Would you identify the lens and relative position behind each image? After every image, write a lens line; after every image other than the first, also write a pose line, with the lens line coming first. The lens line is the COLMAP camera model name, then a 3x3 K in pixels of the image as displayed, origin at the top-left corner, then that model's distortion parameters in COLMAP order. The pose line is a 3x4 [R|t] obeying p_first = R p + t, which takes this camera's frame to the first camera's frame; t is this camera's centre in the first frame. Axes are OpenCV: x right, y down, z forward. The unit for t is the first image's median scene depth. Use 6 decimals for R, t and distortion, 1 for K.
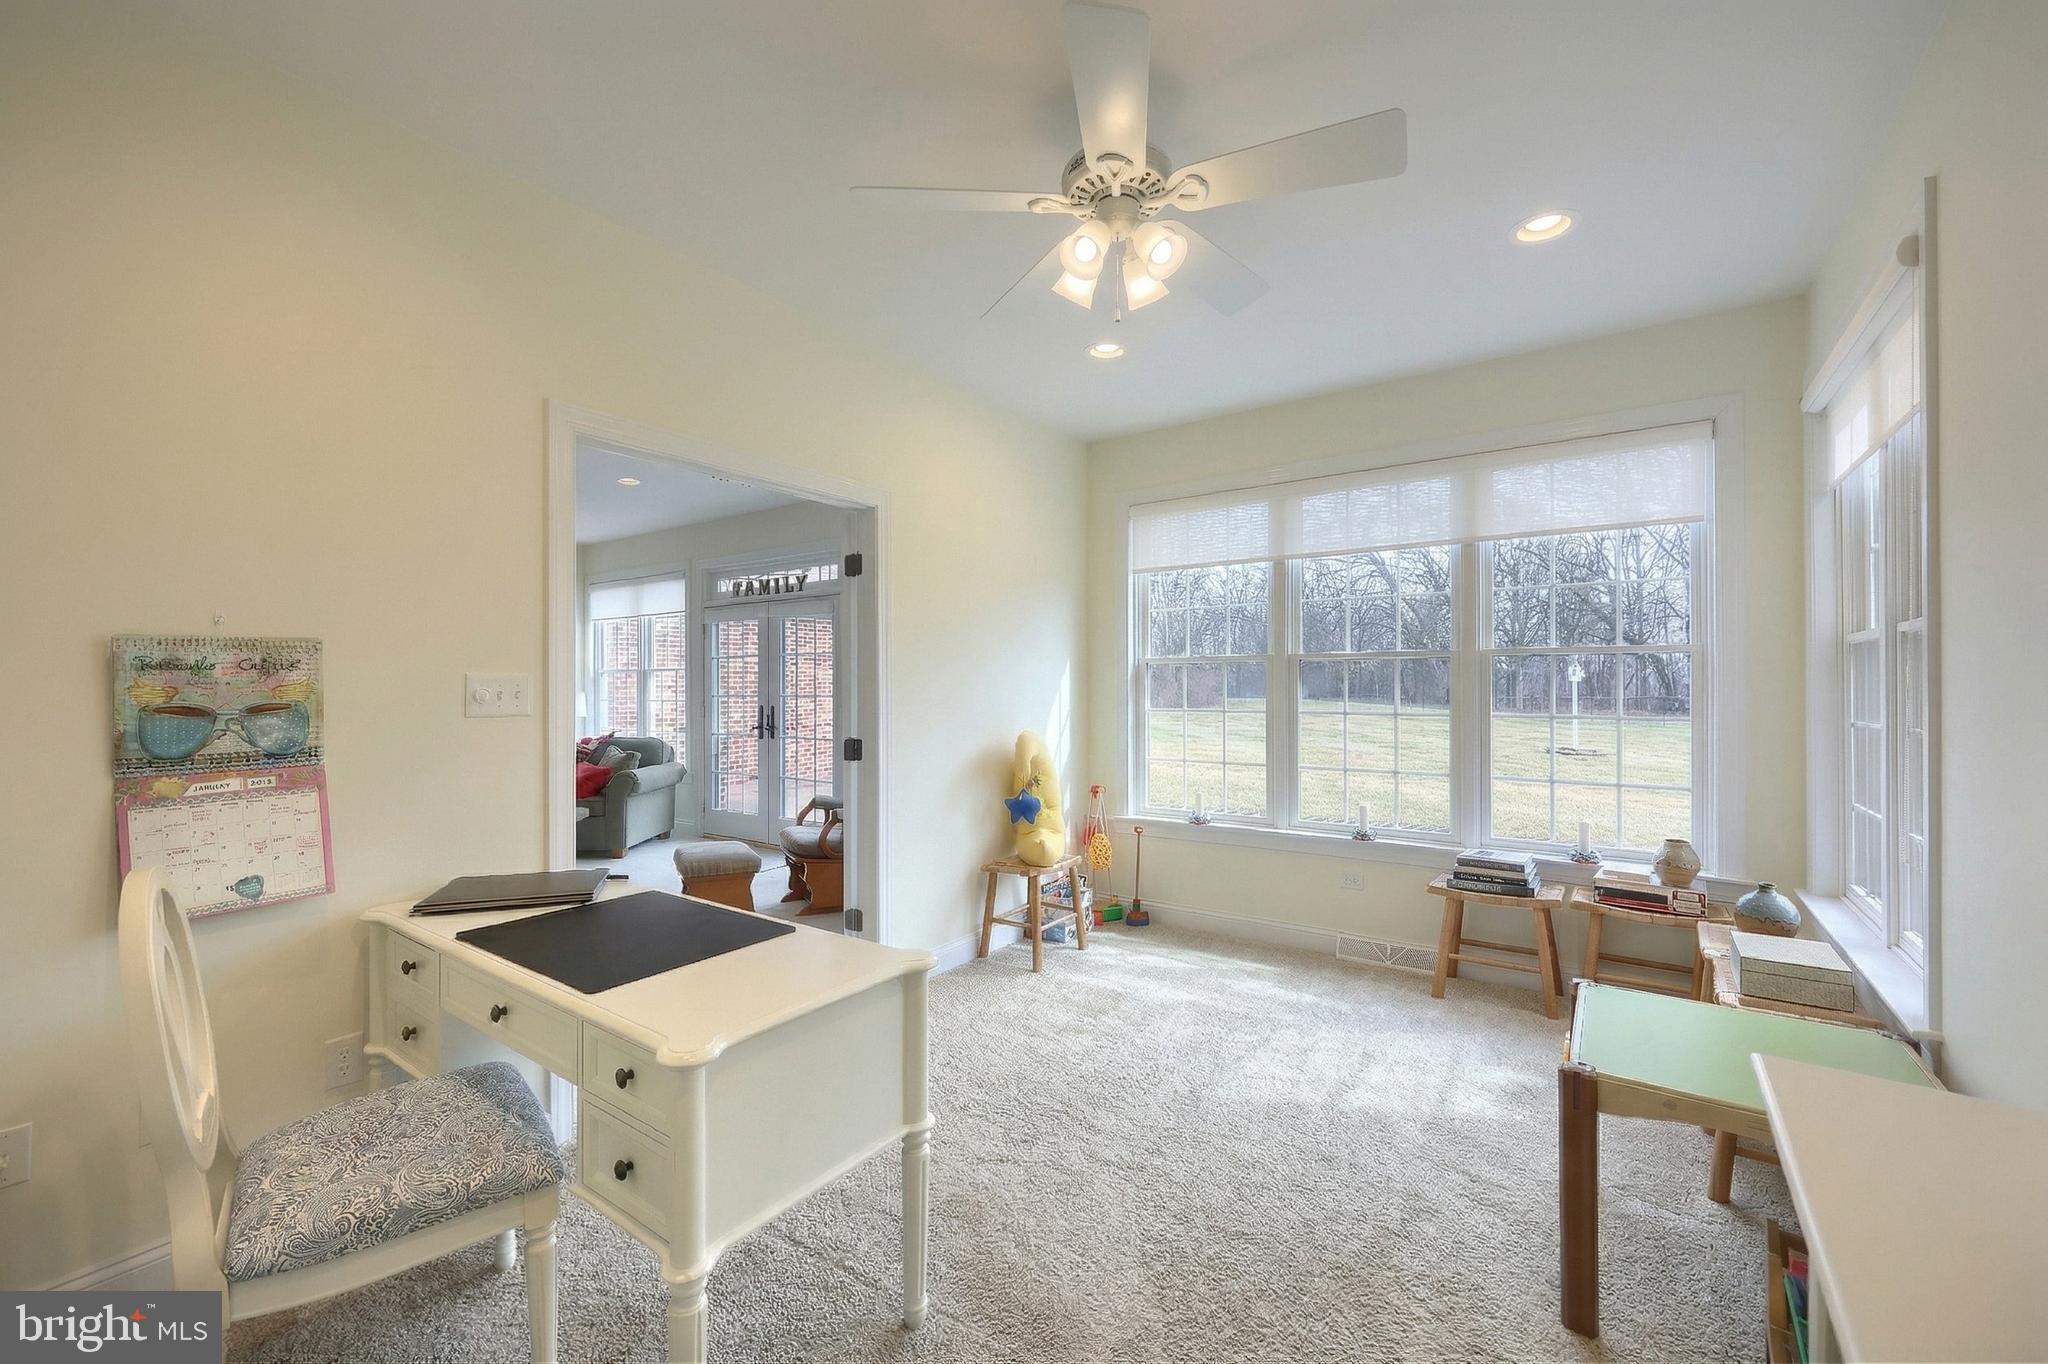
lens RADIAL K [[830.2, 0, 1014.8], [0, 830.2, 683.3], [0, 0, 1]] dist [0.002088, 0.000387]
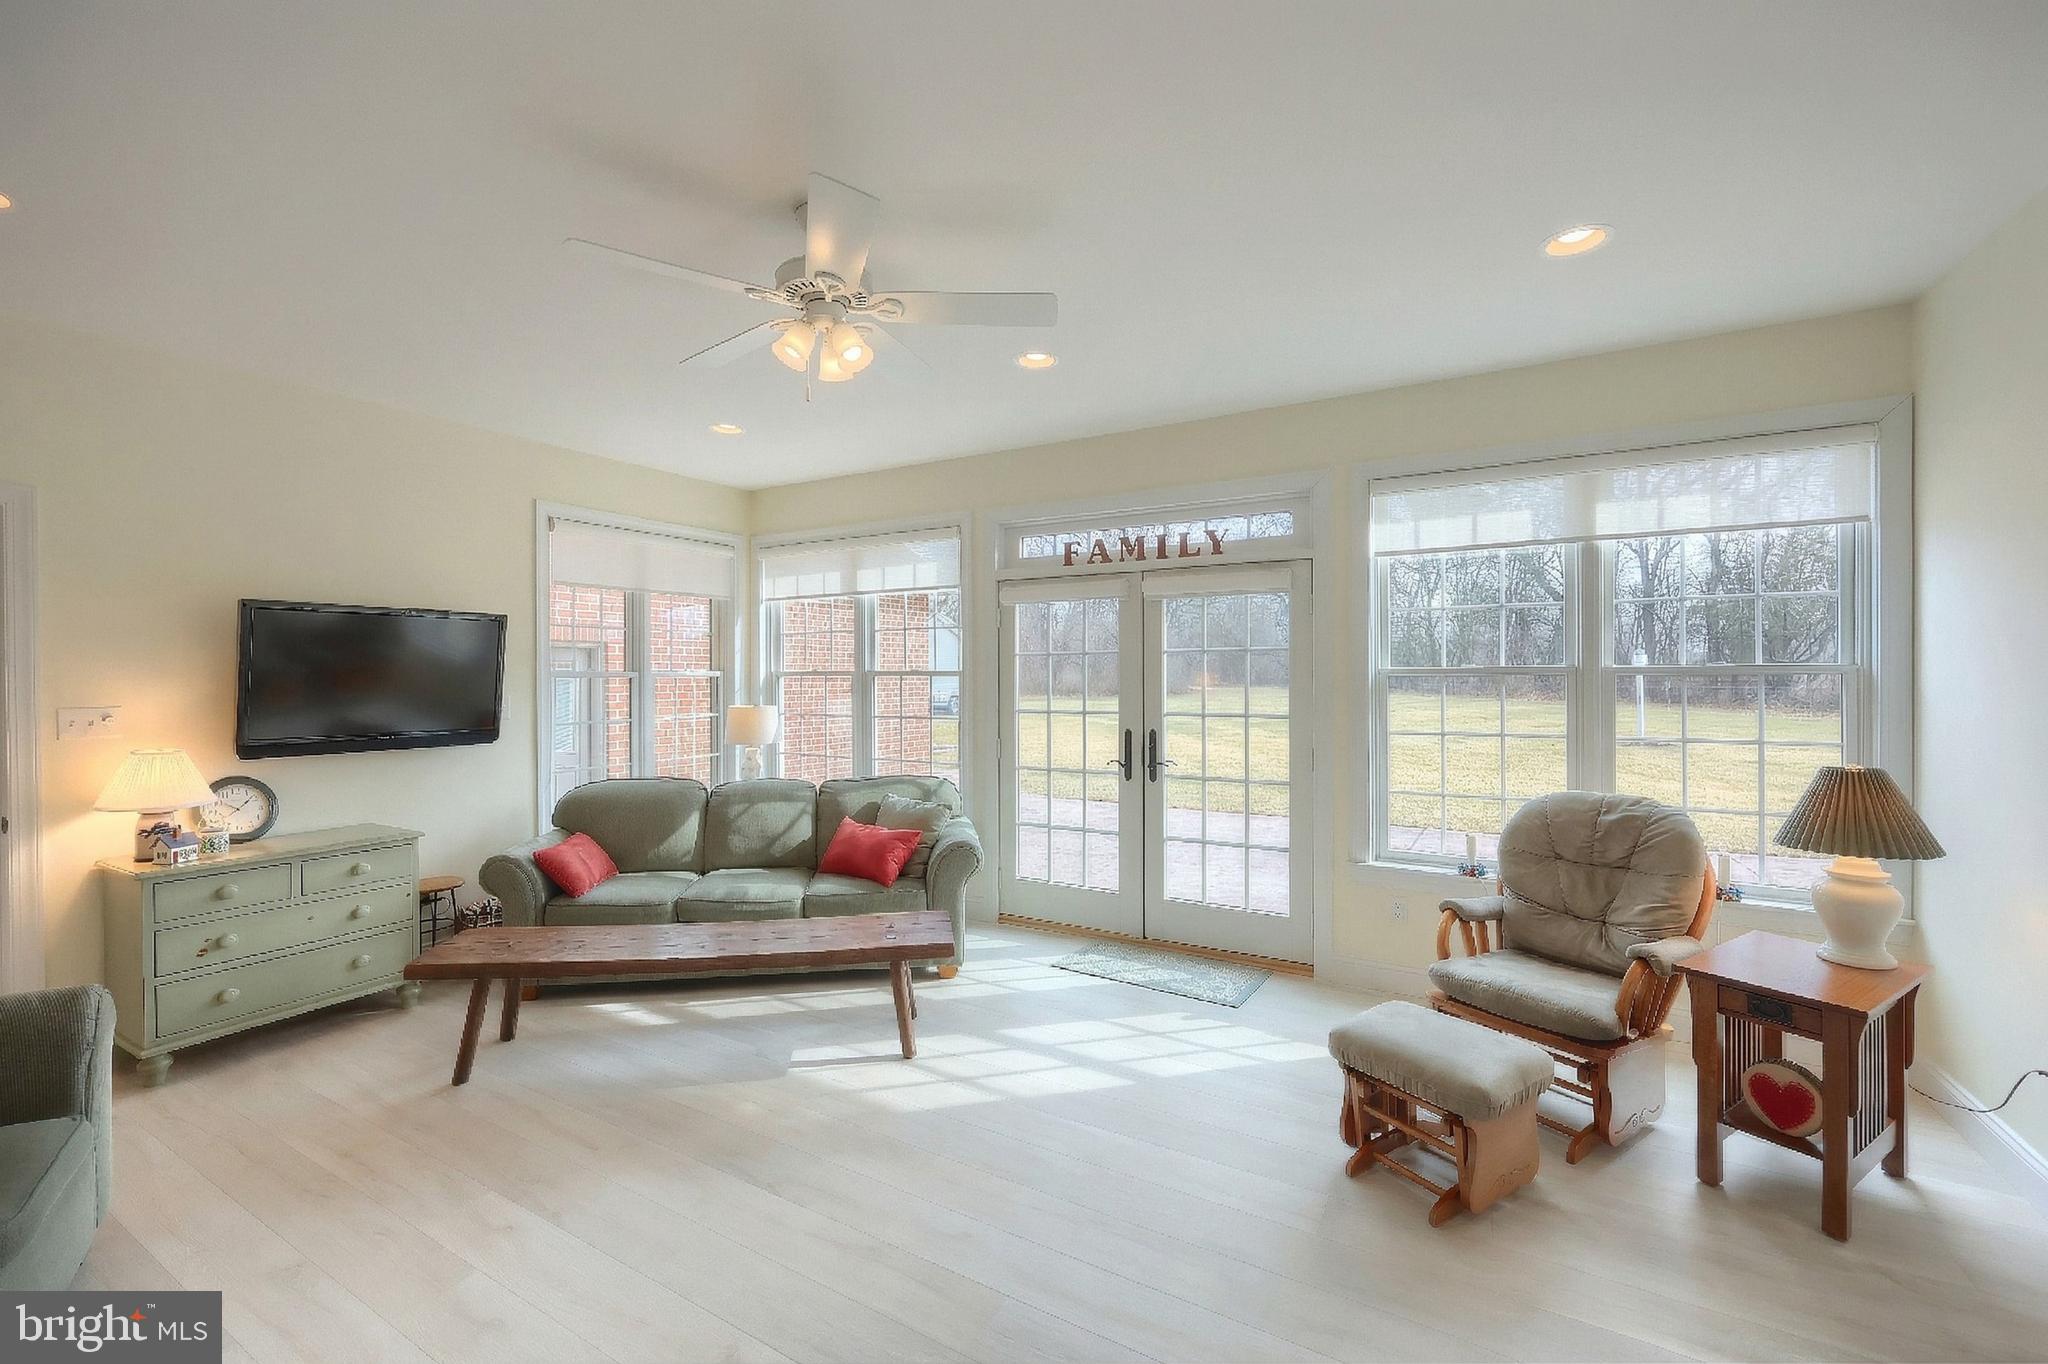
lens RADIAL K [[791.8, 0, 1003.3], [0, 791.8, 680.6], [0, 0, 1]] dist [-0.028472, 0.000080]
pose [[0.992956, 0.002556, 0.118460, -0.461545], [-0.002293, 0.999995, -0.002358, -0.009562], [-0.118466, 0.002070, 0.992956, 0.376842]]
